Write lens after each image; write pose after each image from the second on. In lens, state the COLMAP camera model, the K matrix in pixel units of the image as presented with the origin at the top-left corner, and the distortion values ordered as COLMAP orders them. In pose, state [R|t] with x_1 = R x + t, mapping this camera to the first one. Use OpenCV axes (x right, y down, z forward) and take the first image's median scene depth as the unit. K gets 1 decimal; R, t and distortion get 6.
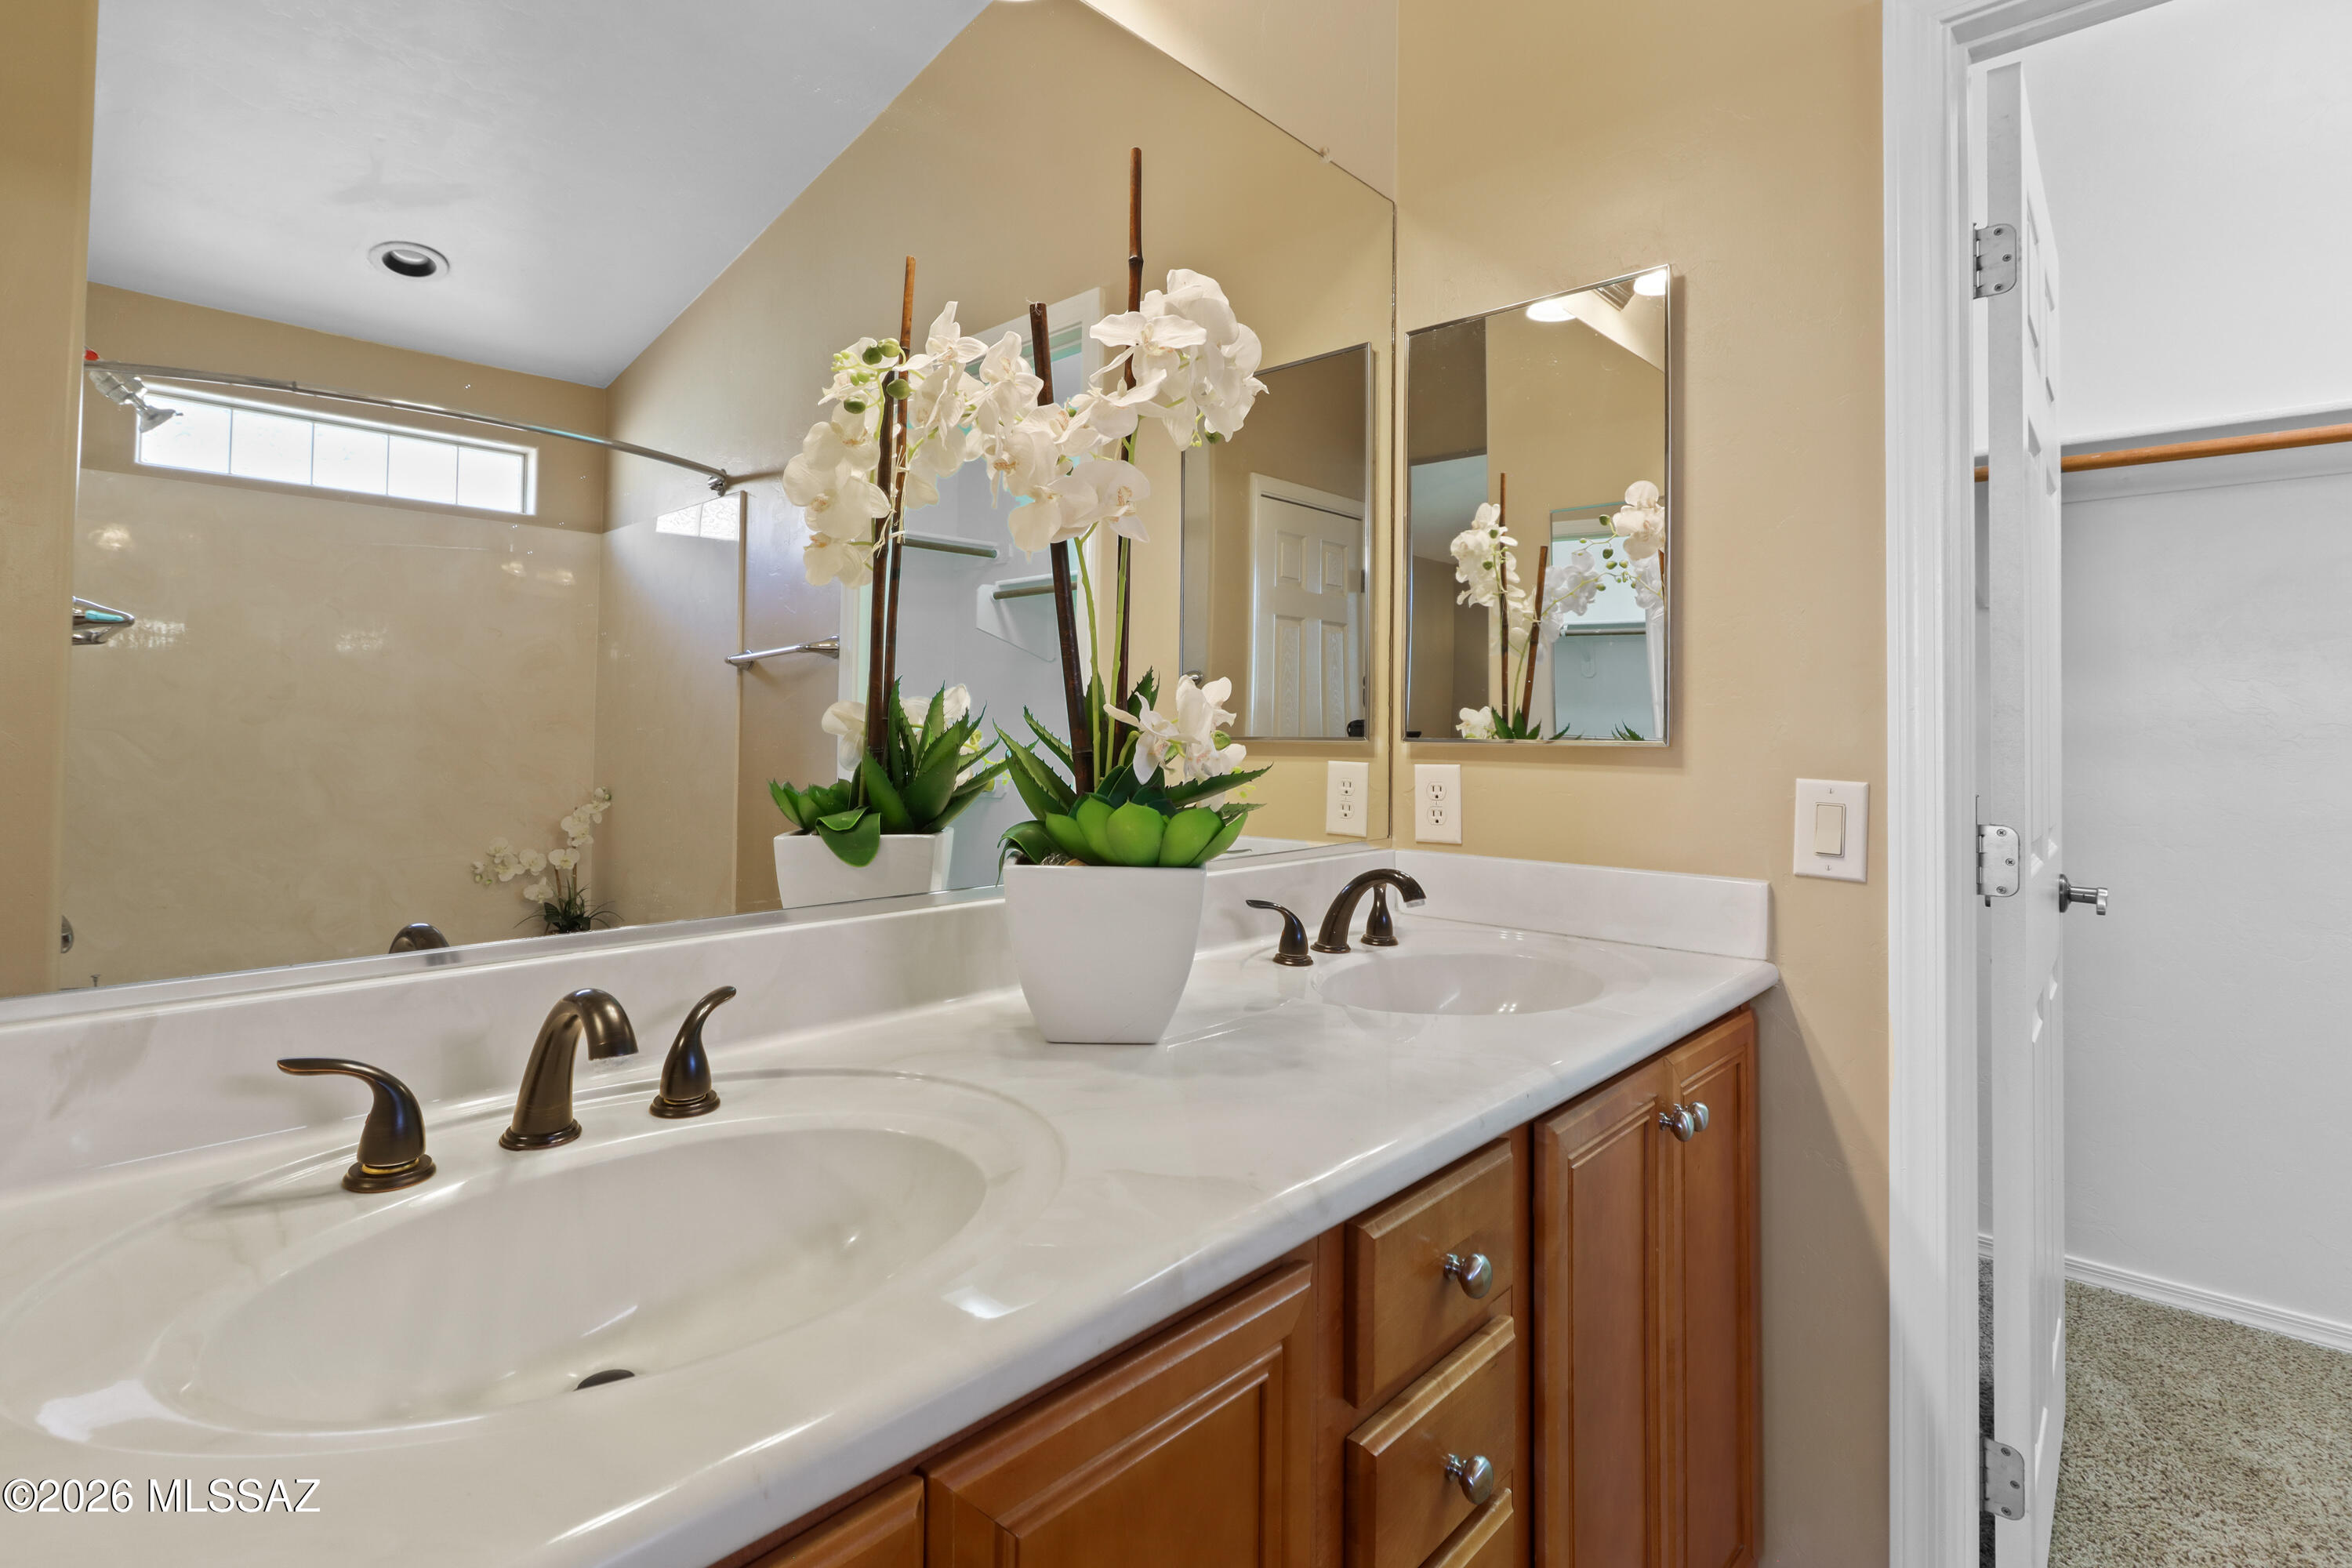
lens RADIAL K [[1137.6, 0, 1166.4], [0, 1137.6, 728.7], [0, 0, 1]] dist [0.001286, -0.000453]
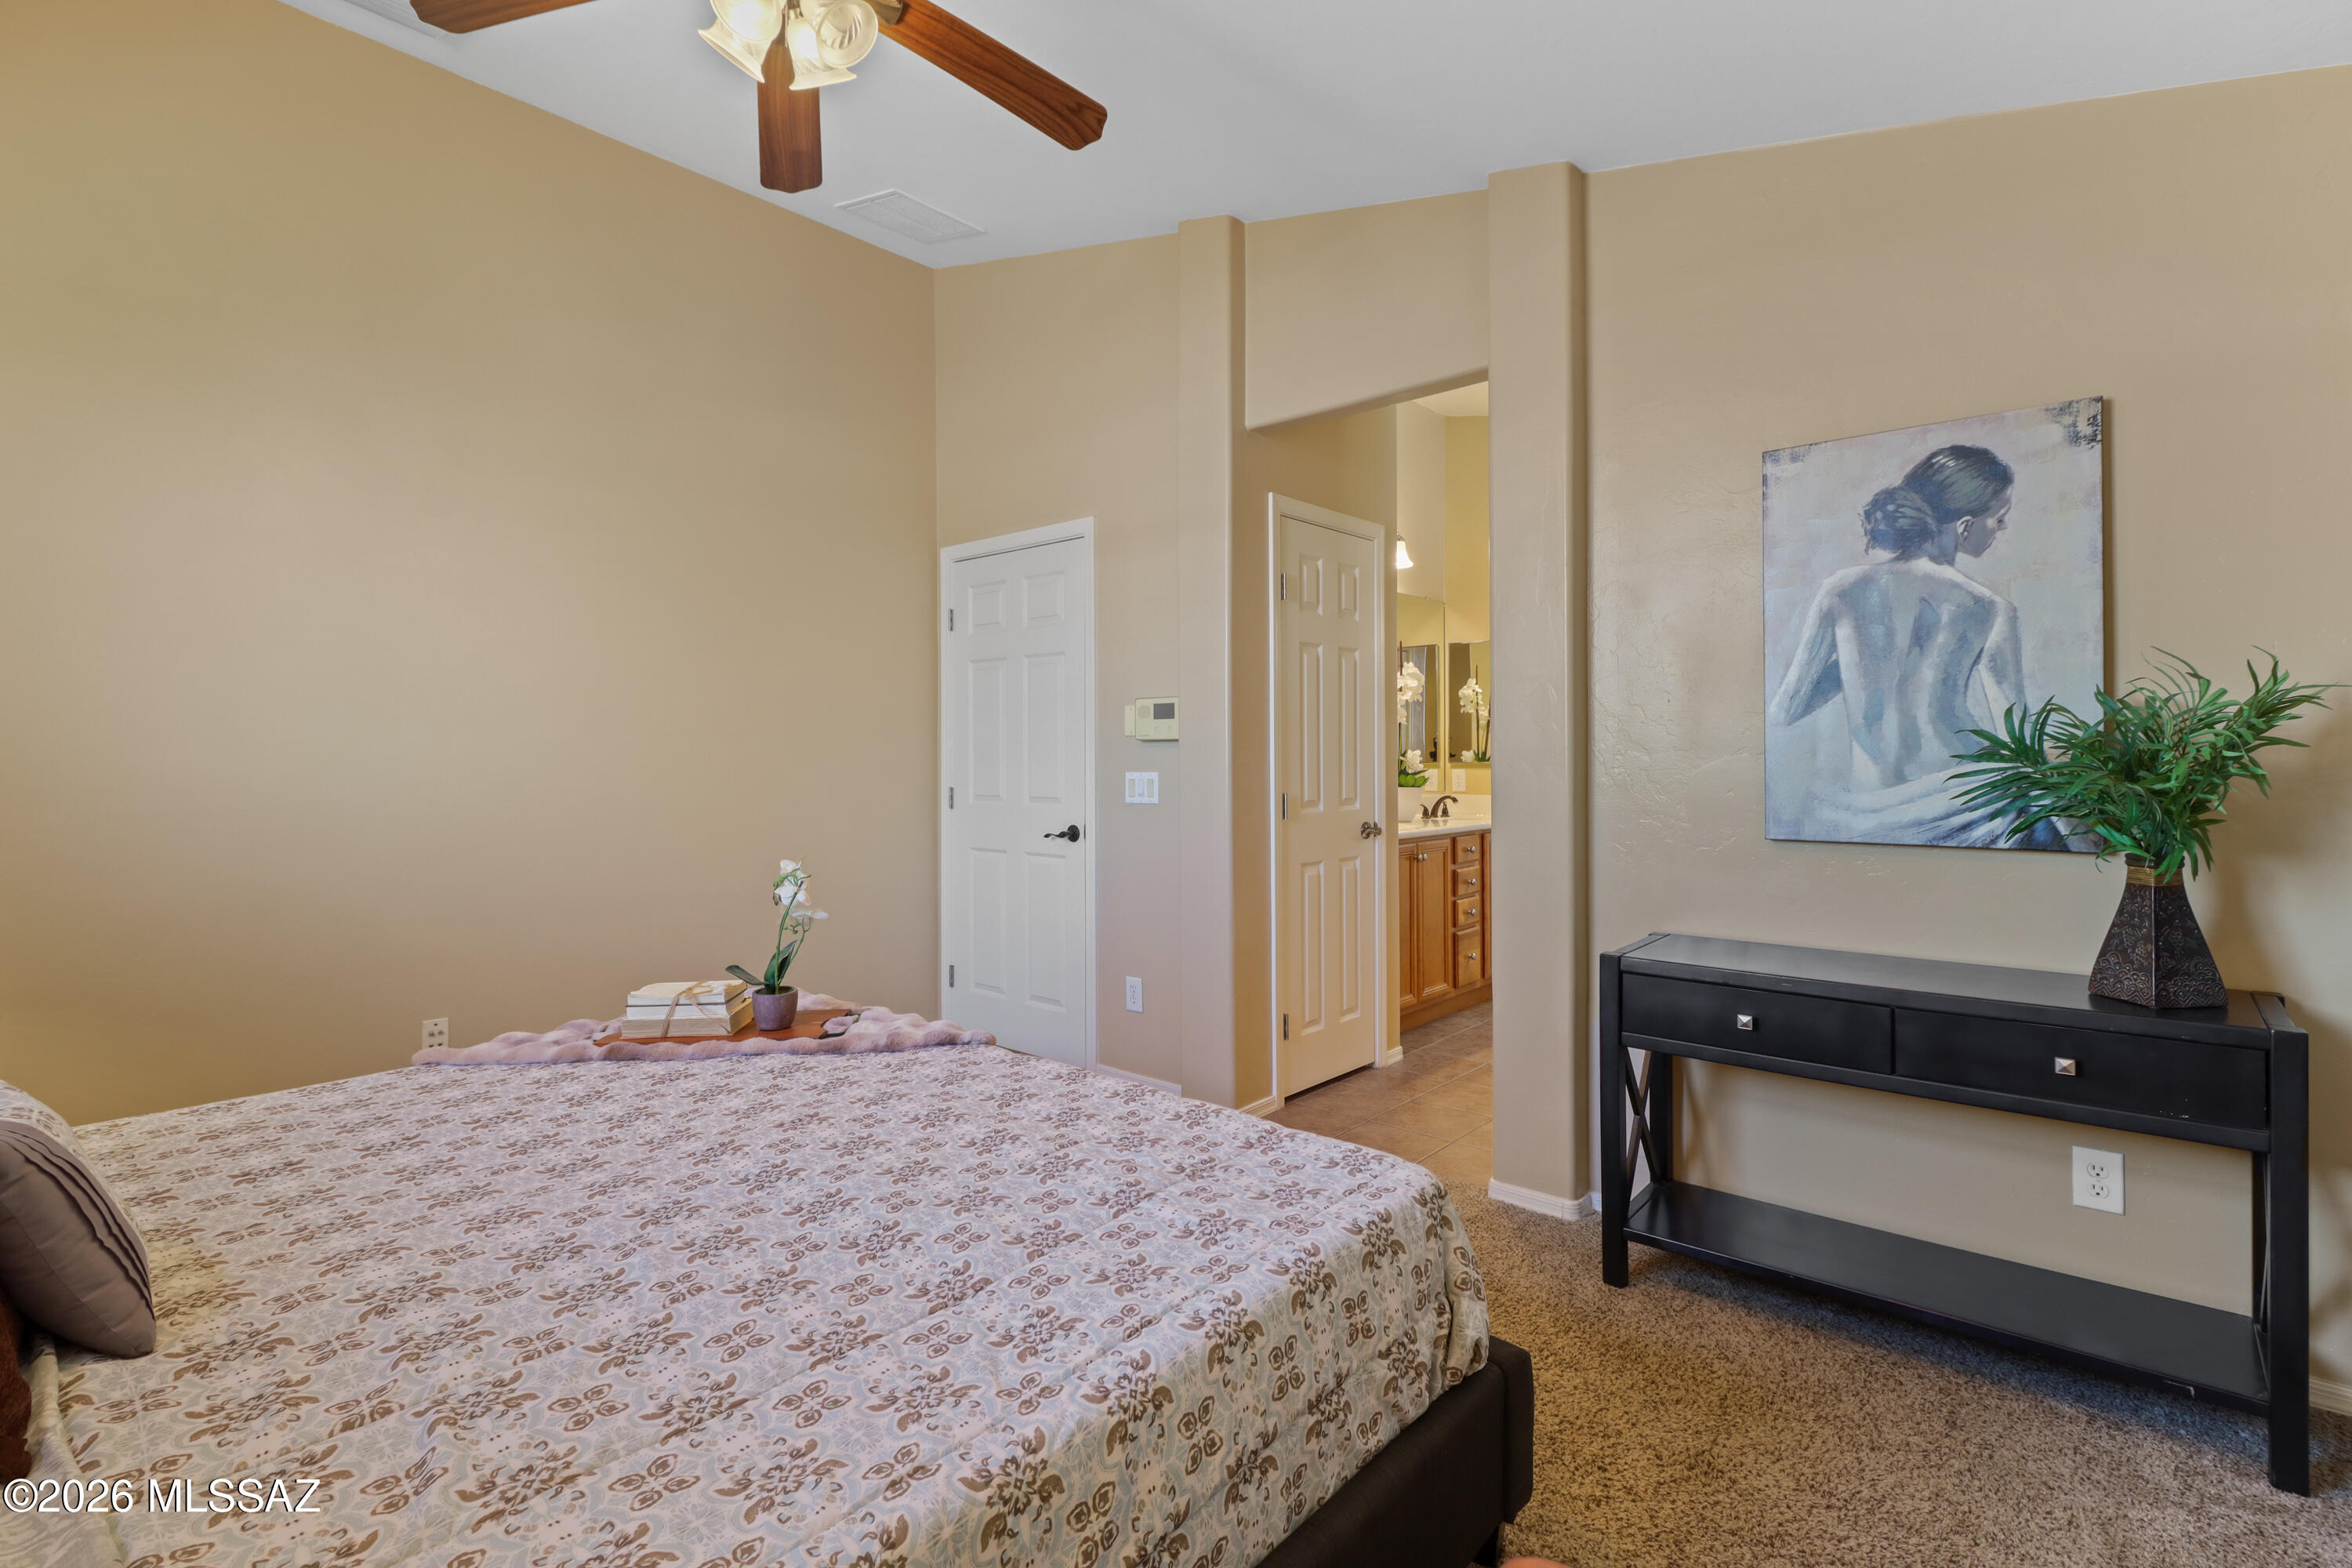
lens RADIAL K [[1090.6, 0, 1167.7], [0, 1090.6, 749.7], [0, 0, 1]] dist [-0.000194, -0.001396]
pose [[0.999920, 0.004124, 0.011958, -0.680396], [-0.004216, 0.999961, 0.007727, -0.050652], [-0.011925, -0.007777, 0.999899, -2.287961]]
